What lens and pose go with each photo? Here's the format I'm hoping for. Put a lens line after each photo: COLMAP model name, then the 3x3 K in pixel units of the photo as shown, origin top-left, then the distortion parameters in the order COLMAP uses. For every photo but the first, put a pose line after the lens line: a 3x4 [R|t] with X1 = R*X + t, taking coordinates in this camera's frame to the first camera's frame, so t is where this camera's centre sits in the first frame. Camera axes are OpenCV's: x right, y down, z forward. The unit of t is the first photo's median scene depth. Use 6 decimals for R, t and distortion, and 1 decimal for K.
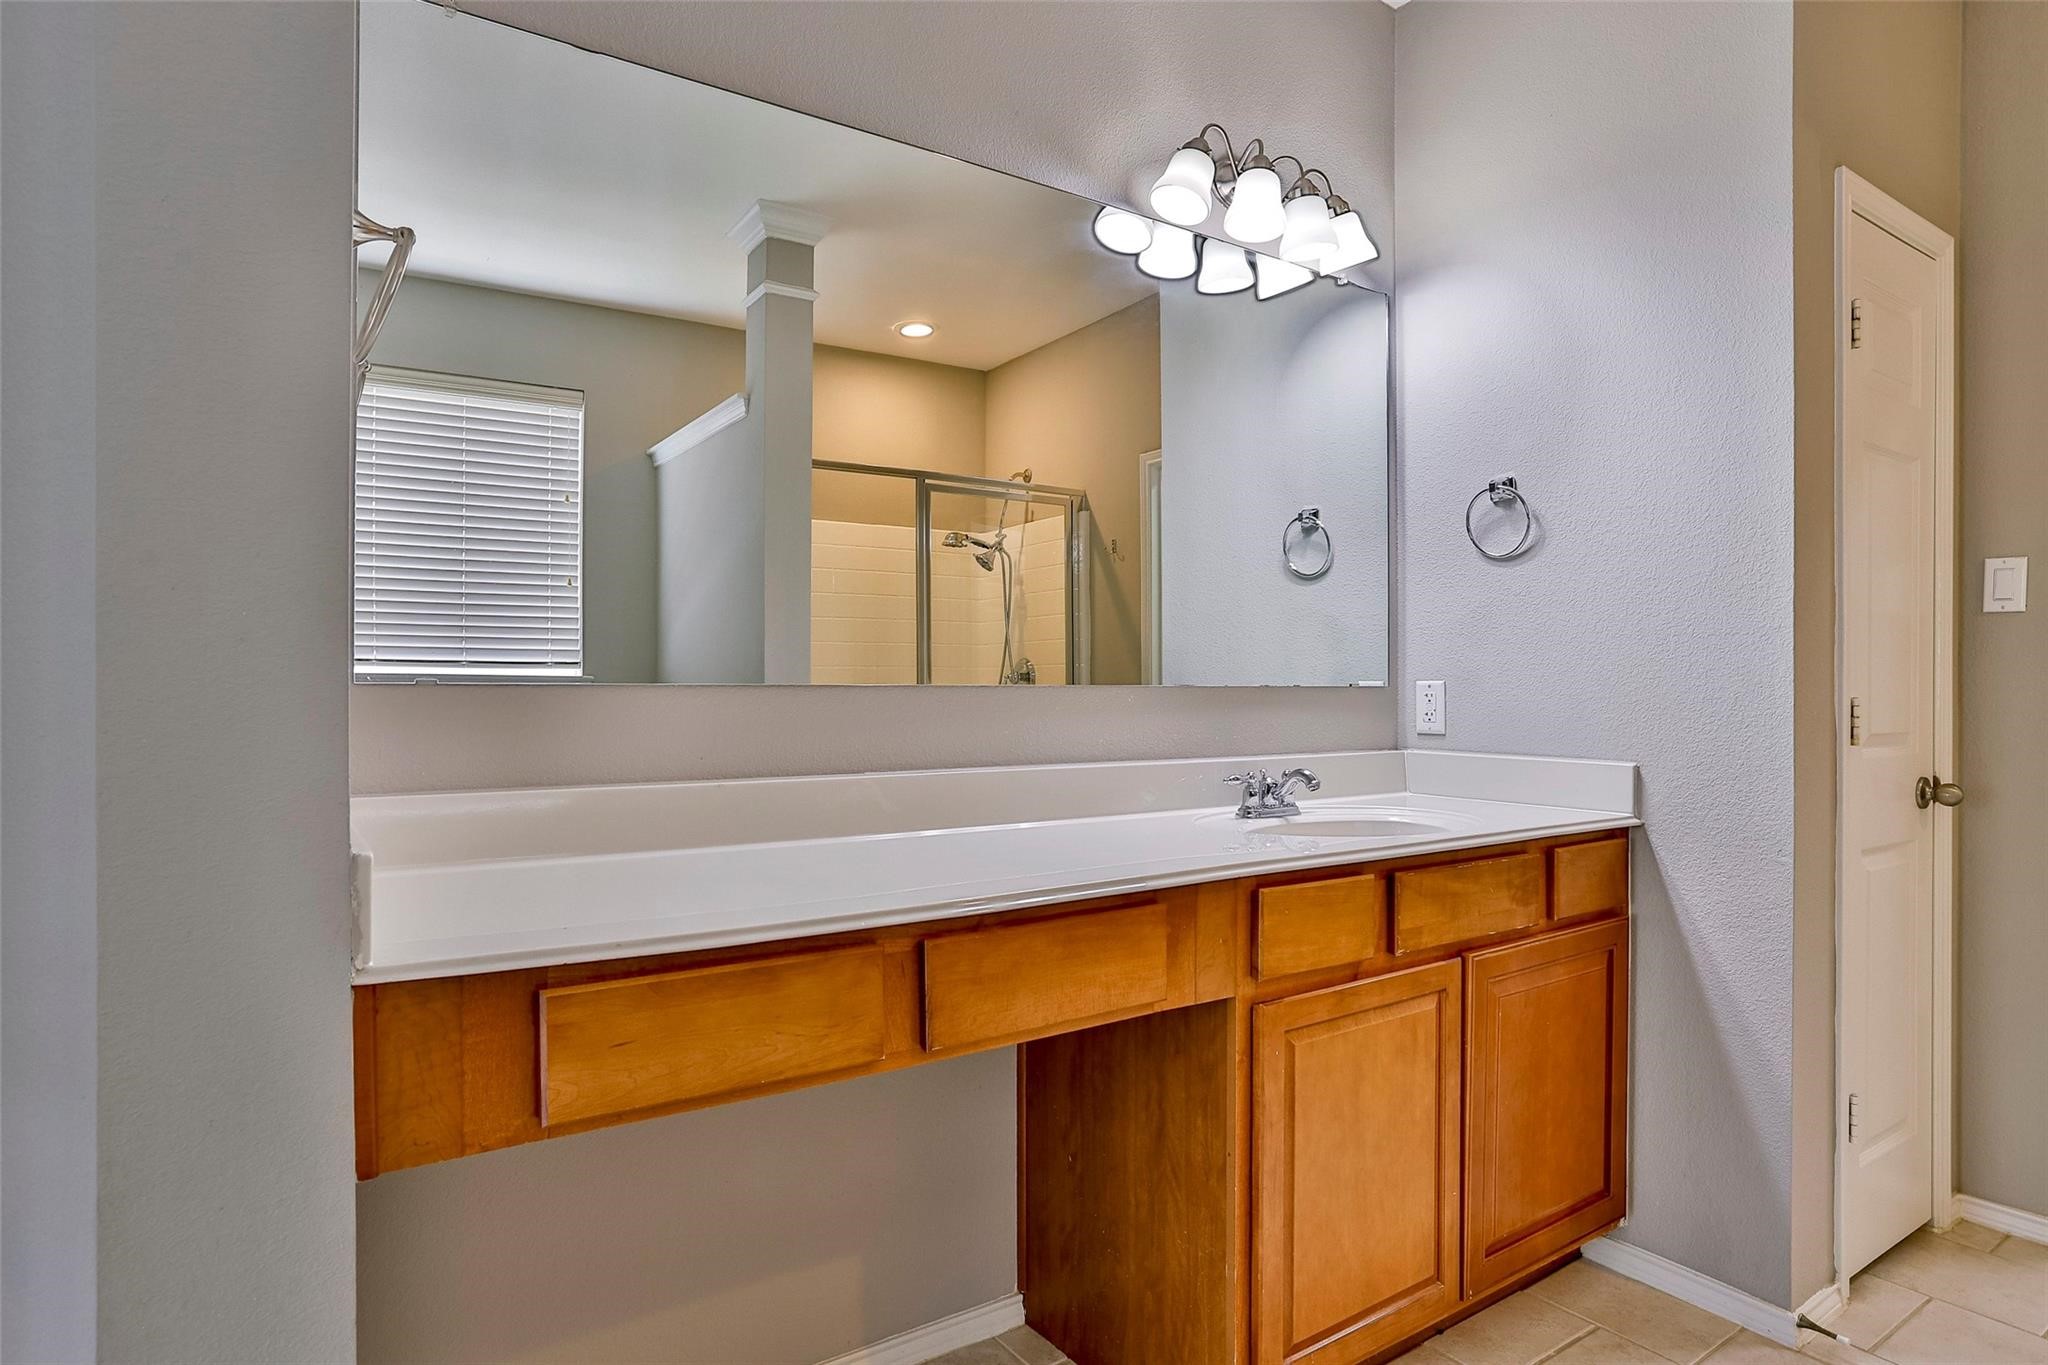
lens RADIAL K [[1173.3, 0, 1025.7], [0, 1173.3, 688.1], [0, 0, 1]] dist [-0.004418, 0.006910]
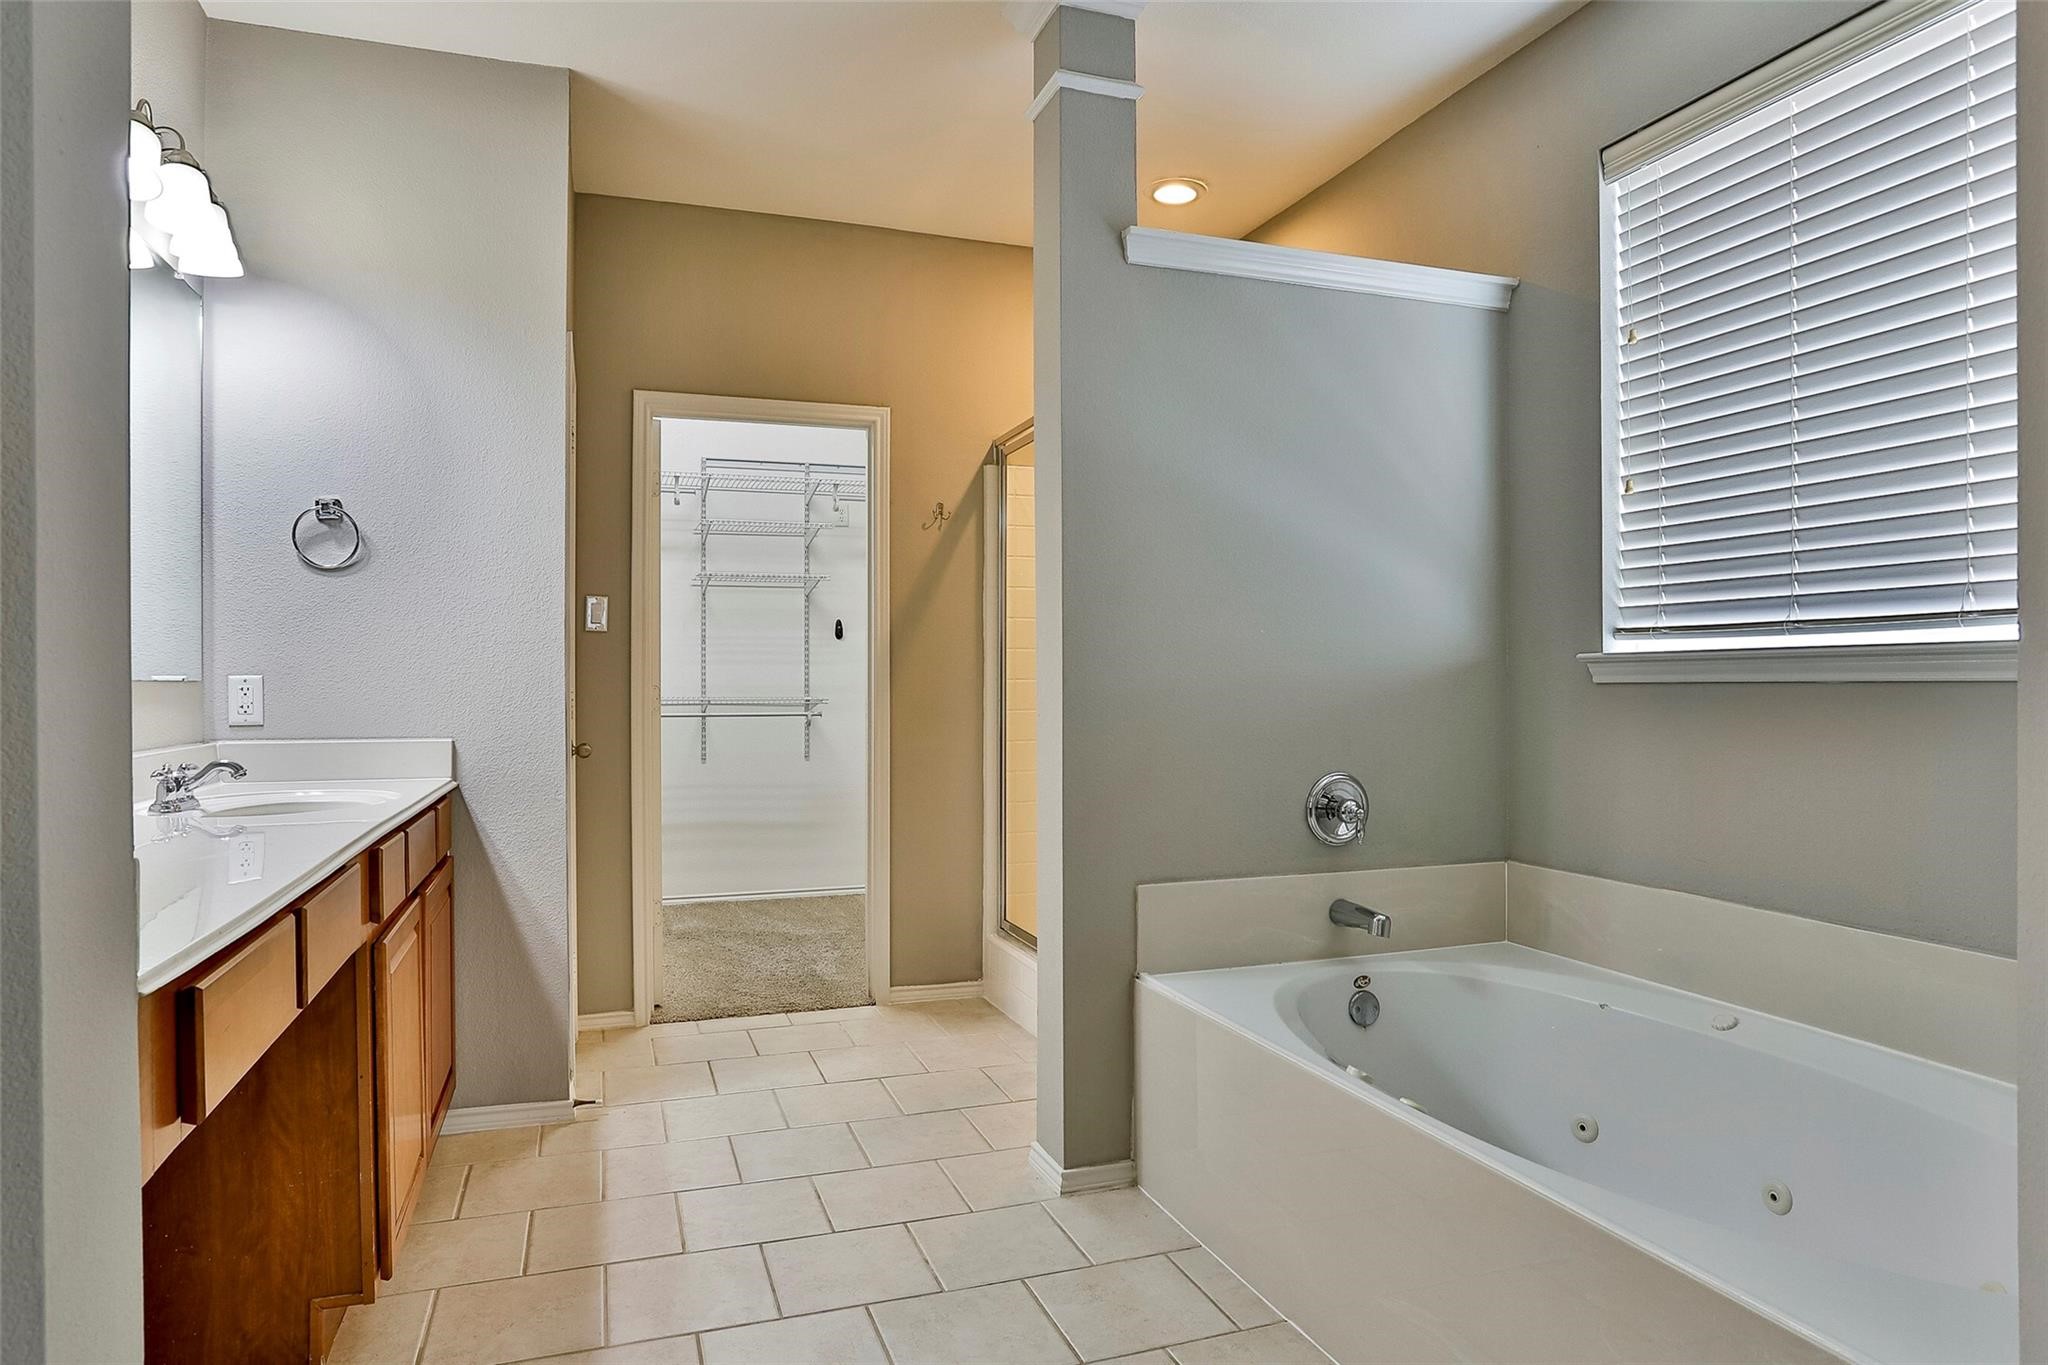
lens RADIAL K [[1173.3, 0, 1031.0], [0, 1173.3, 680.0], [0, 0, 1]] dist [-0.004418, 0.006910]
pose [[0.268401, -0.003145, 0.963302, -0.560894], [0.015556, 0.999878, -0.001070, 0.011569], [-0.963182, 0.015272, 0.268417, 0.031141]]
